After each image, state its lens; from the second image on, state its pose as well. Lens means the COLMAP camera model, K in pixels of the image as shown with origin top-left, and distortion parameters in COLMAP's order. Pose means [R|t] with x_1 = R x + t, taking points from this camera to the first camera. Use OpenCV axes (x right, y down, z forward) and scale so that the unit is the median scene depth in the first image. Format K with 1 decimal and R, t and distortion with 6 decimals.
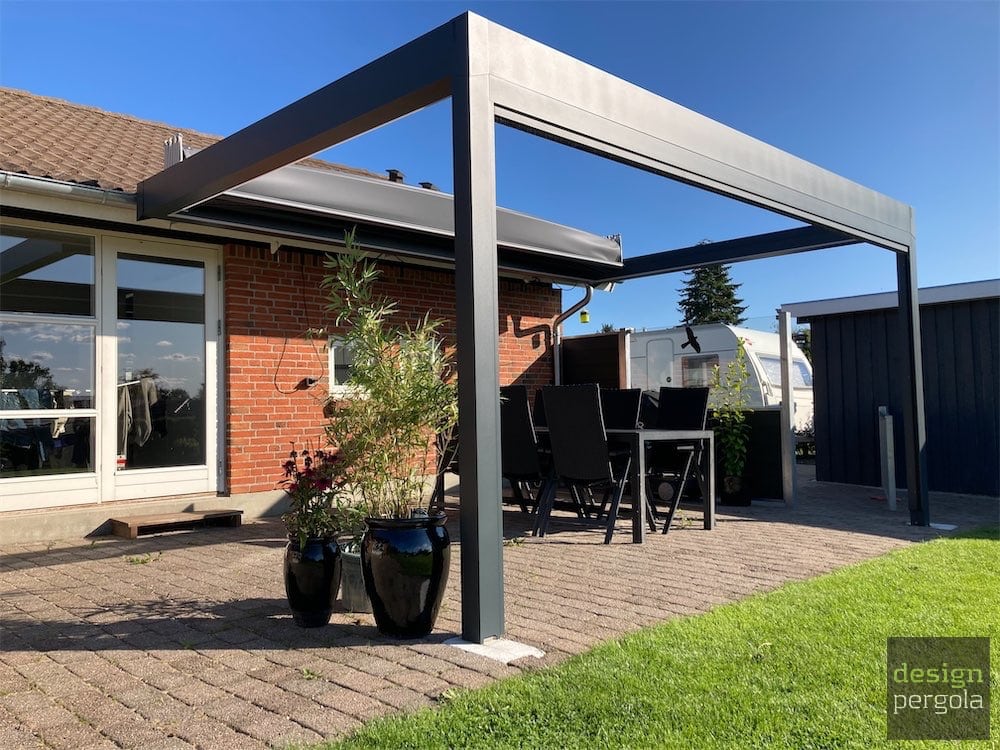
lens RADIAL K [[818.4, 0, 494.3], [0, 818.4, 371.4], [0, 0, 1]] dist [0.048642, -0.042665]
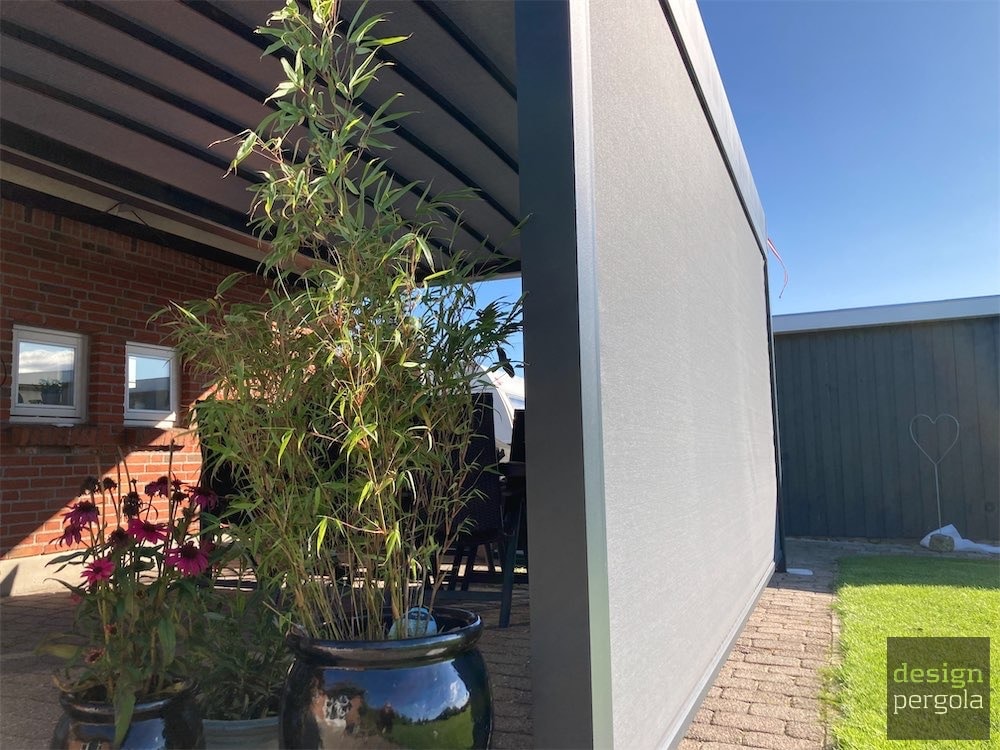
lens RADIAL K [[818.4, 0, 502.4], [0, 818.4, 373.4], [0, 0, 1]] dist [0.048642, -0.042665]
pose [[0.920173, 0.040054, 0.389457, -0.136382], [-0.015373, 0.997682, -0.066285, 0.044061], [-0.391209, 0.055007, 0.918656, 0.349025]]
